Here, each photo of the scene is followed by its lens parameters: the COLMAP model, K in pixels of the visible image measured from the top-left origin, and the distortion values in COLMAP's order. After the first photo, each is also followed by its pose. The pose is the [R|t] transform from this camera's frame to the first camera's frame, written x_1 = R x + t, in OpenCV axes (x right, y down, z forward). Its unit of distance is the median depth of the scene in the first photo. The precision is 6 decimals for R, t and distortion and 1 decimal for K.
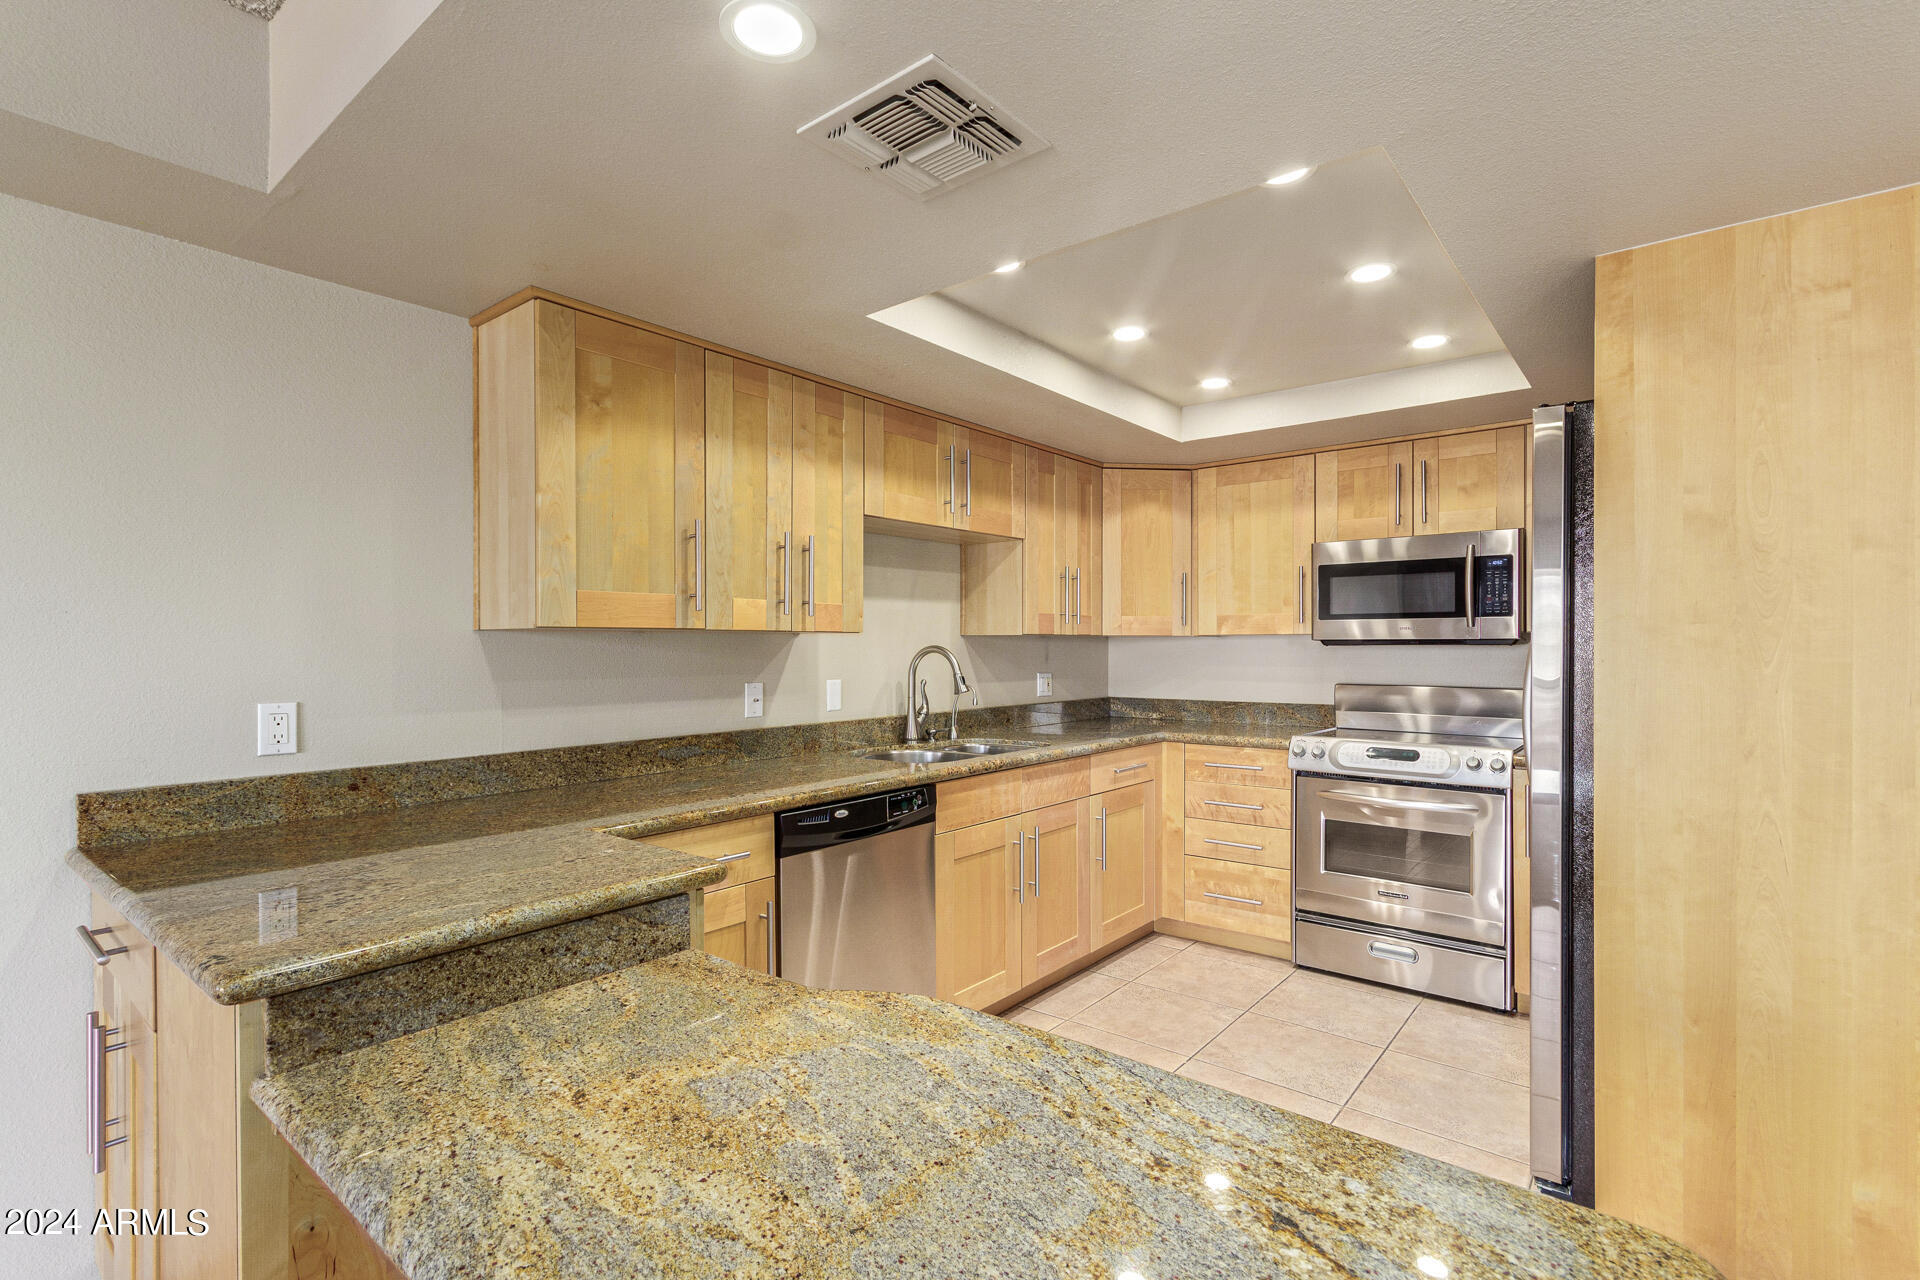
lens RADIAL K [[891.9, 0, 973.0], [0, 891.9, 645.6], [0, 0, 1]] dist [0.001795, 0.003072]
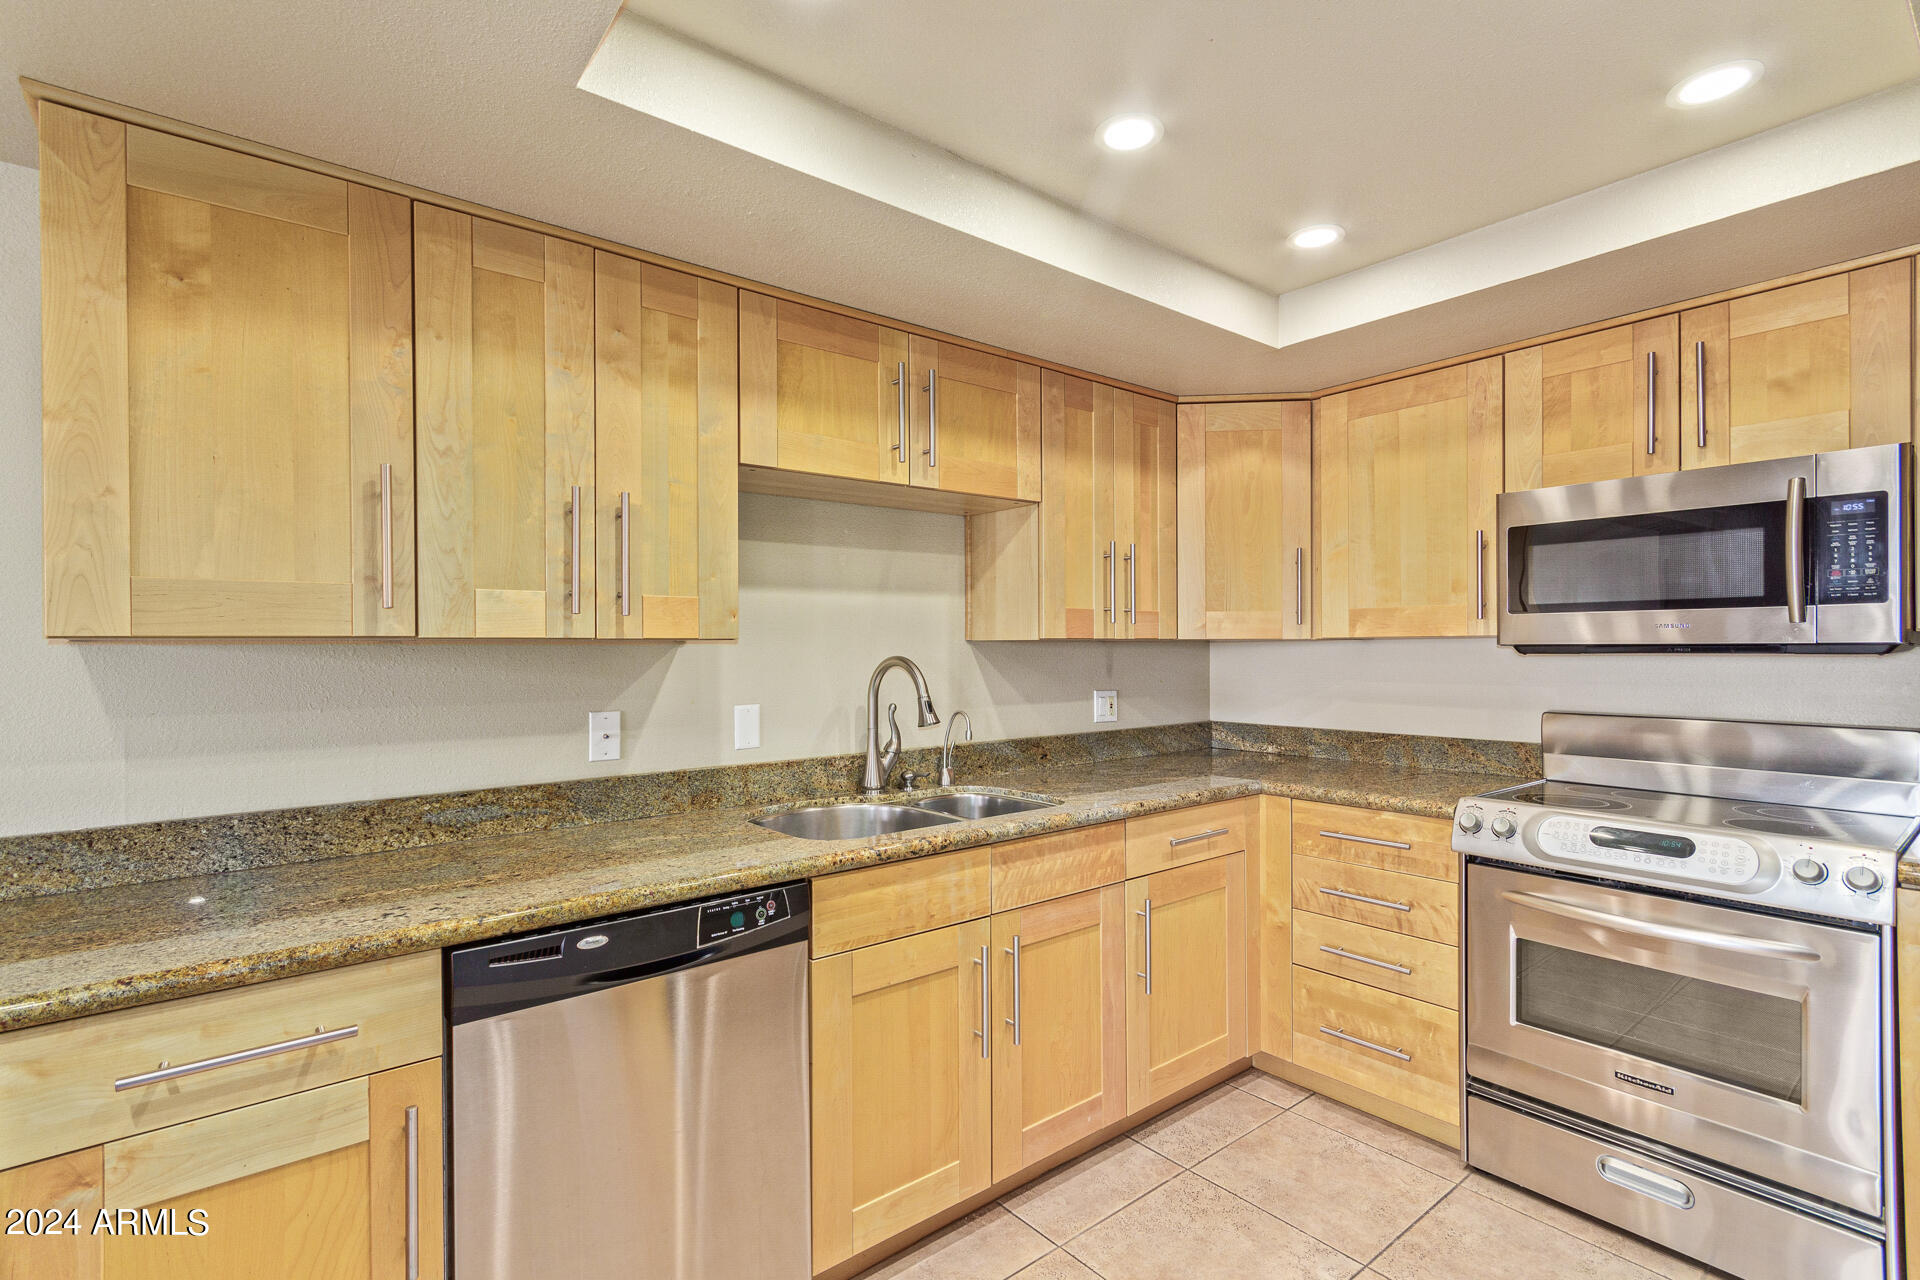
lens RADIAL K [[891.9, 0, 969.0], [0, 891.9, 646.8], [0, 0, 1]] dist [0.001795, 0.003072]
pose [[0.977144, -0.003585, -0.212548, 0.181464], [0.003622, 0.999993, -0.000218, -0.008033], [0.212548, -0.000556, 0.977150, 0.367804]]
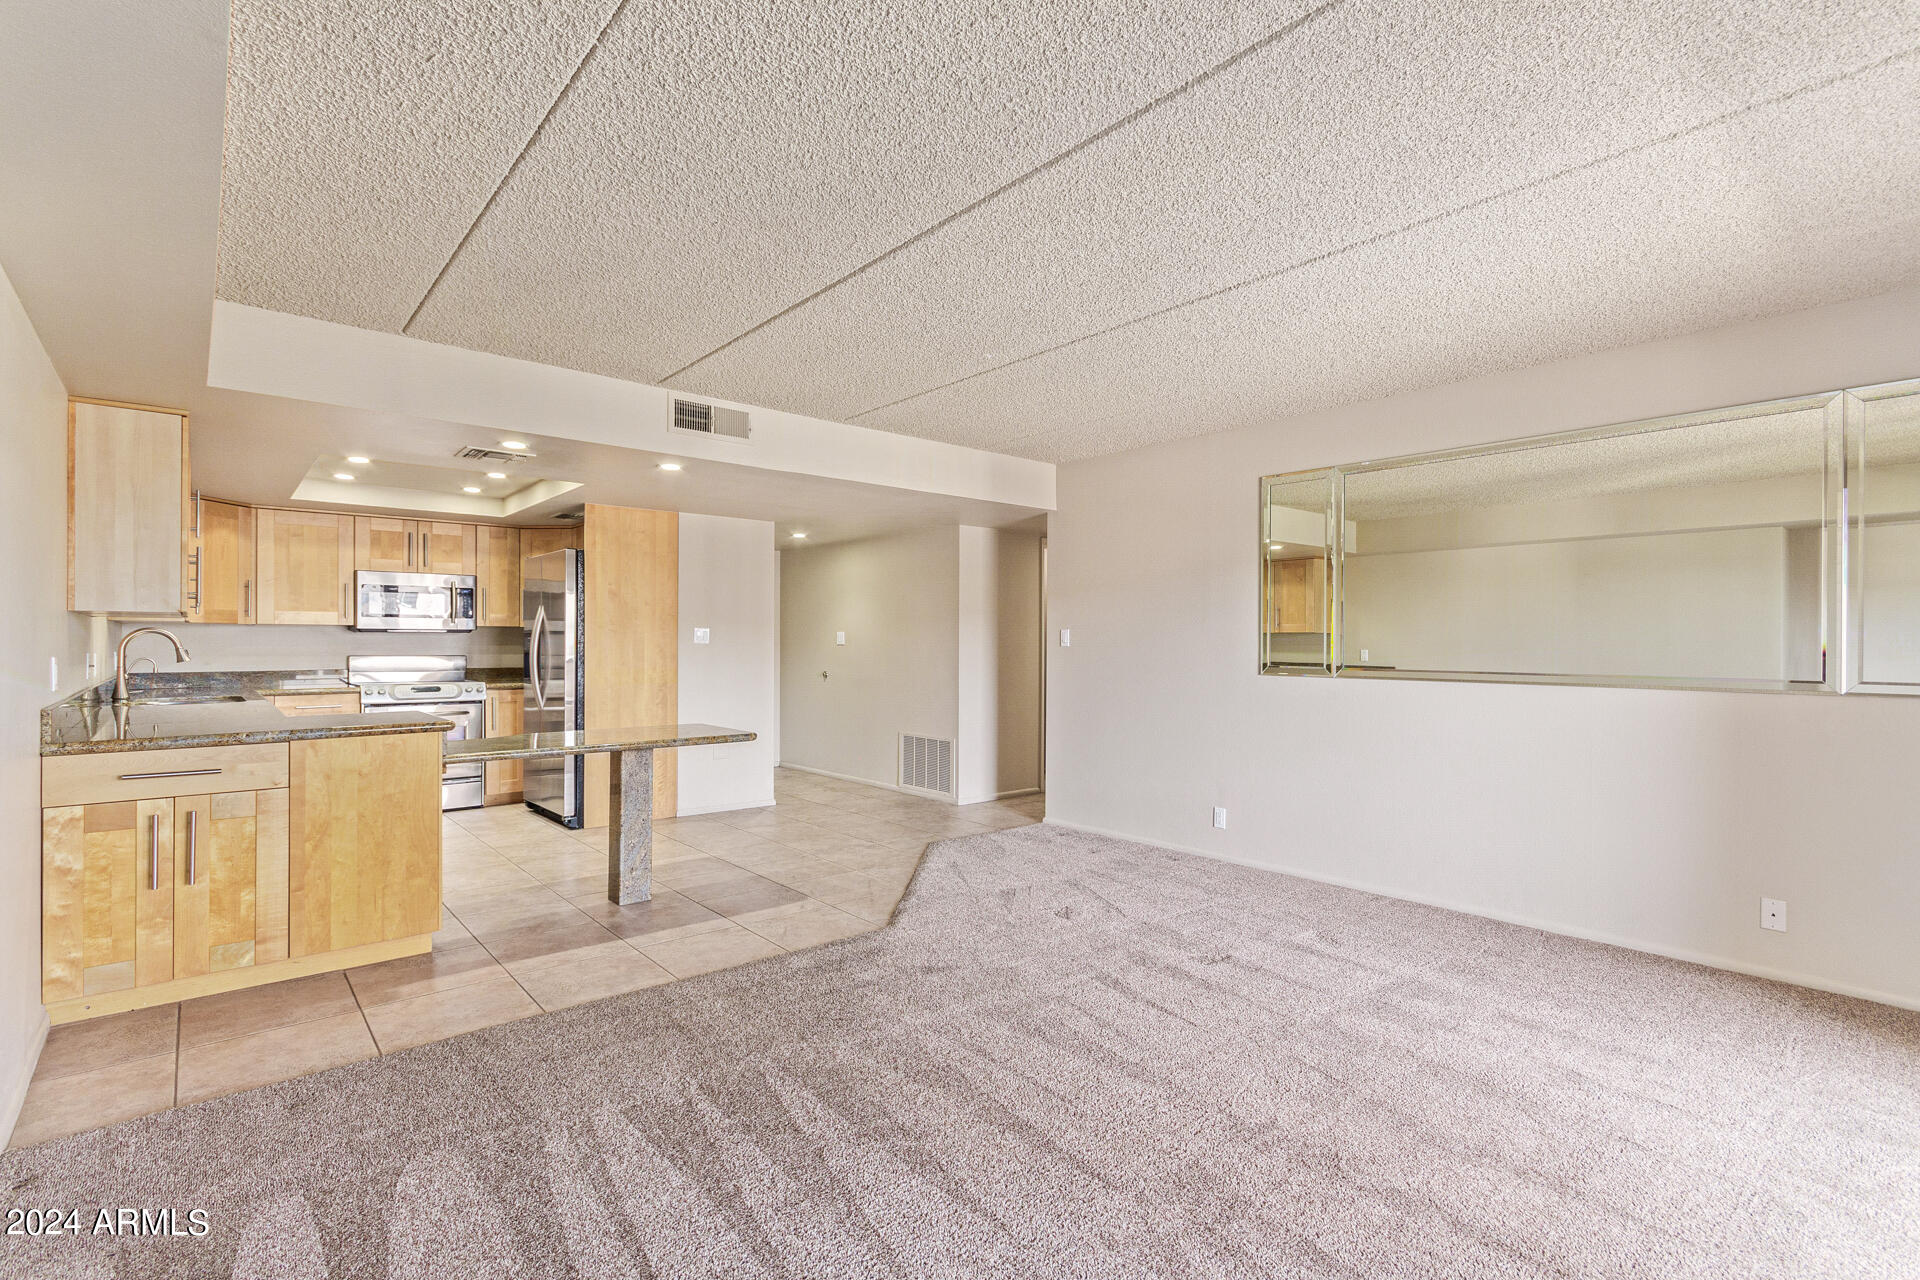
lens RADIAL K [[891.9, 0, 967.9], [0, 891.9, 639.4], [0, 0, 1]] dist [0.001795, 0.003072]
pose [[0.188569, 0.006359, 0.982039, -1.294579], [-0.001800, 0.999980, -0.006130, 0.027398], [-0.982058, -0.000611, 0.188576, -0.538865]]
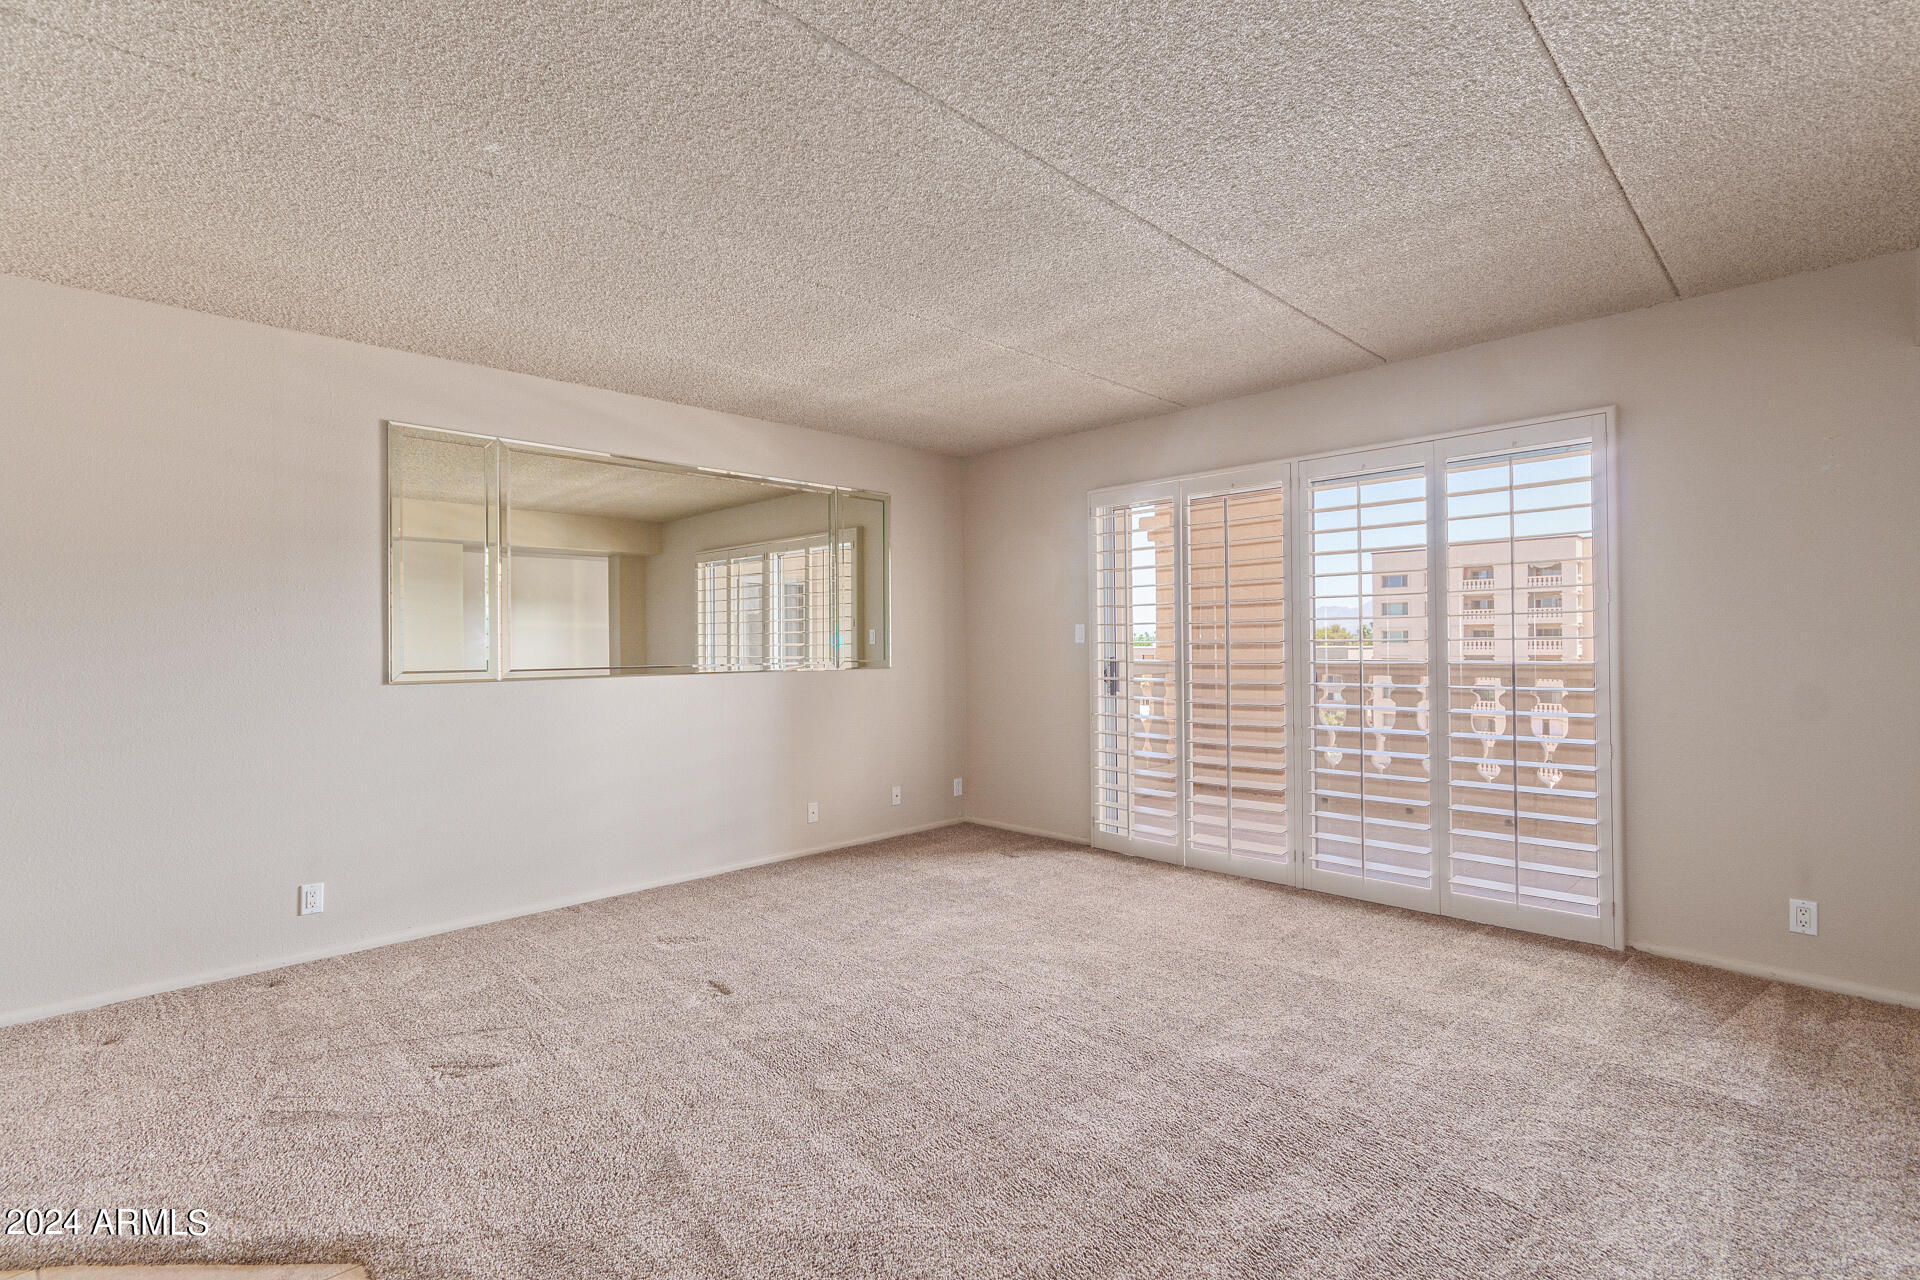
lens RADIAL K [[891.9, 0, 963.8], [0, 891.9, 636.6], [0, 0, 1]] dist [0.001795, 0.003072]
pose [[-0.992917, 0.012561, 0.118144, -0.493621], [0.011910, 0.999910, -0.006219, 0.034271], [-0.118211, -0.004768, -0.992977, 0.385956]]
